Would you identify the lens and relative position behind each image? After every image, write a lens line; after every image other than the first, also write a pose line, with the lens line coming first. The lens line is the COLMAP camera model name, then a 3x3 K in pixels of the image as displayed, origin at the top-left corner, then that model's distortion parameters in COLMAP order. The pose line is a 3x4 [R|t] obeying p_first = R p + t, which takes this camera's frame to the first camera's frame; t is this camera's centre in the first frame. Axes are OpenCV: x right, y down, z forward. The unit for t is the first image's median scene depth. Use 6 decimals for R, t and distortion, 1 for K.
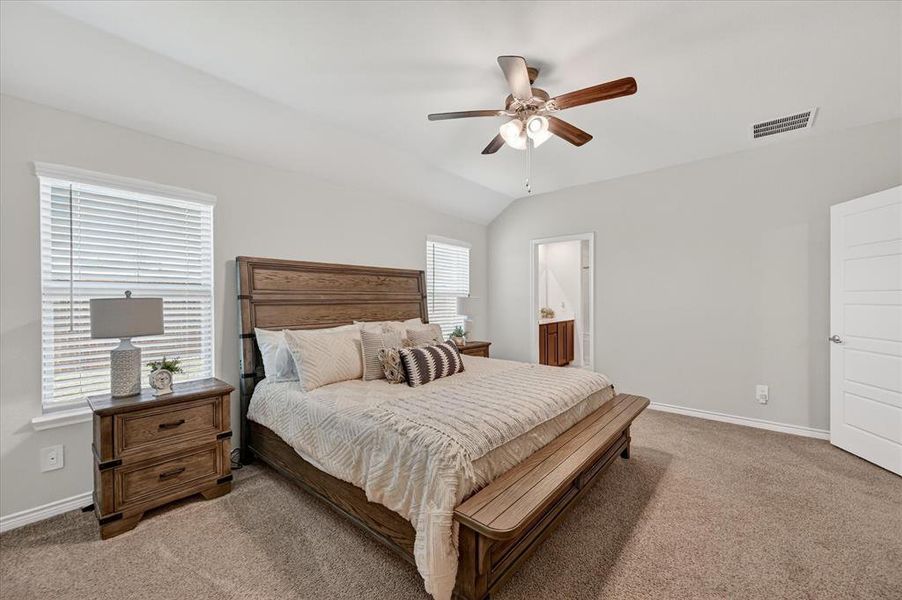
lens RADIAL K [[363.1, 0, 451.0], [0, 363.1, 300.0], [0, 0, 1]] dist [0.092157, -0.000052]
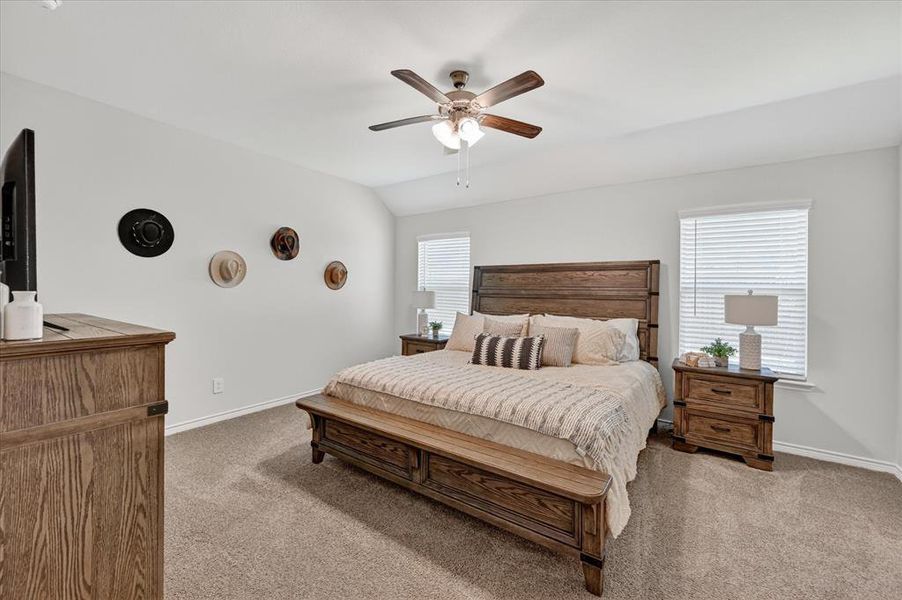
lens RADIAL K [[374.6, 0, 457.3], [0, 374.6, 293.0], [0, 0, 1]] dist [-0.000422, -0.000060]
pose [[0.105734, 0.007735, -0.994364, 0.850995], [-0.023663, 0.999706, 0.005261, -0.005339], [0.994113, 0.022973, 0.105886, 0.614695]]
